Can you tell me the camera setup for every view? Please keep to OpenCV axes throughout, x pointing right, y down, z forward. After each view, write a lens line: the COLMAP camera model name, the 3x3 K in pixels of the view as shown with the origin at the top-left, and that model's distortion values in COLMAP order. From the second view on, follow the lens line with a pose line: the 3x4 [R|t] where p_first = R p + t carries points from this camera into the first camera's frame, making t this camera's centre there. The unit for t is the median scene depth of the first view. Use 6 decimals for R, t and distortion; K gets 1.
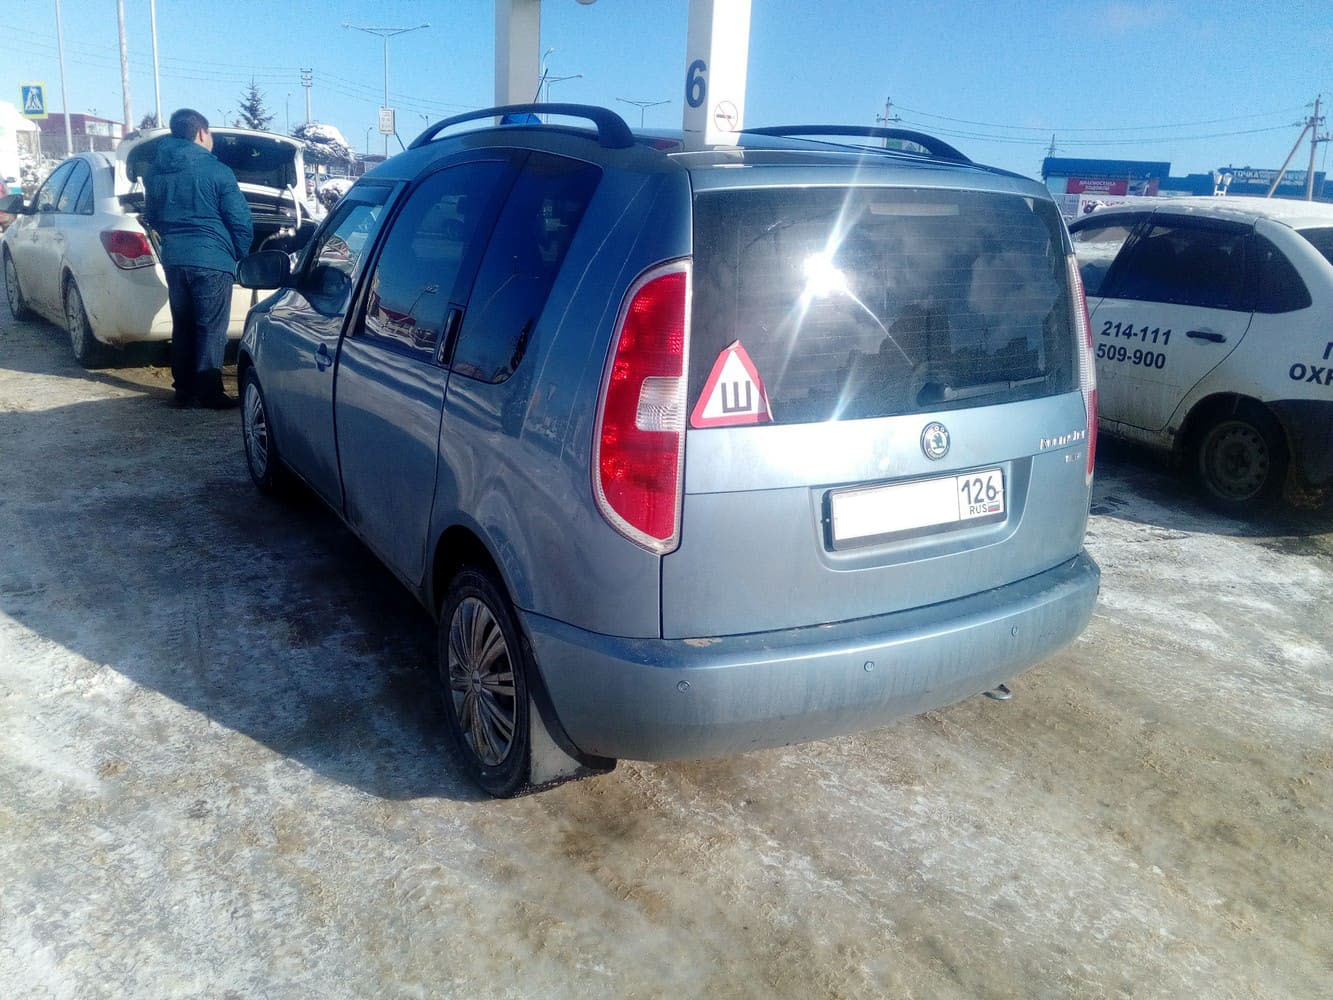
lens RADIAL K [[1066.0, 0, 666.5], [0, 1066.0, 500.0], [0, 0, 1]] dist [0.010040, -0.000556]
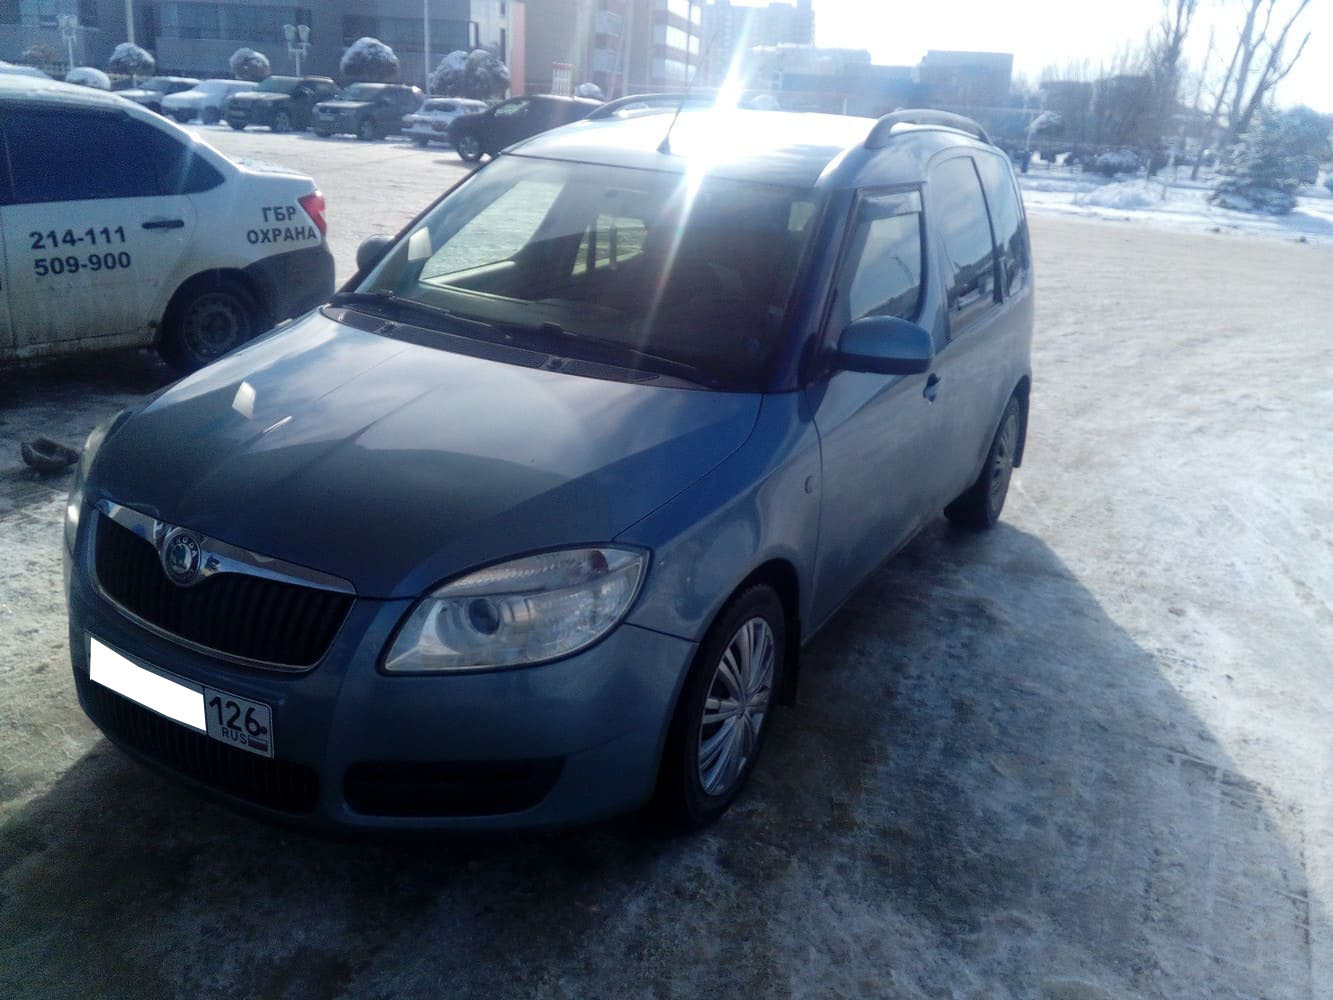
lens RADIAL K [[1066.0, 0, 666.5], [0, 1066.0, 500.0], [0, 0, 1]] dist [0.010040, -0.000556]
pose [[-0.468180, -0.385305, 0.795203, -0.627991], [0.163758, 0.846502, 0.506574, -0.359299], [-0.868327, 0.367389, -0.333218, 0.984272]]
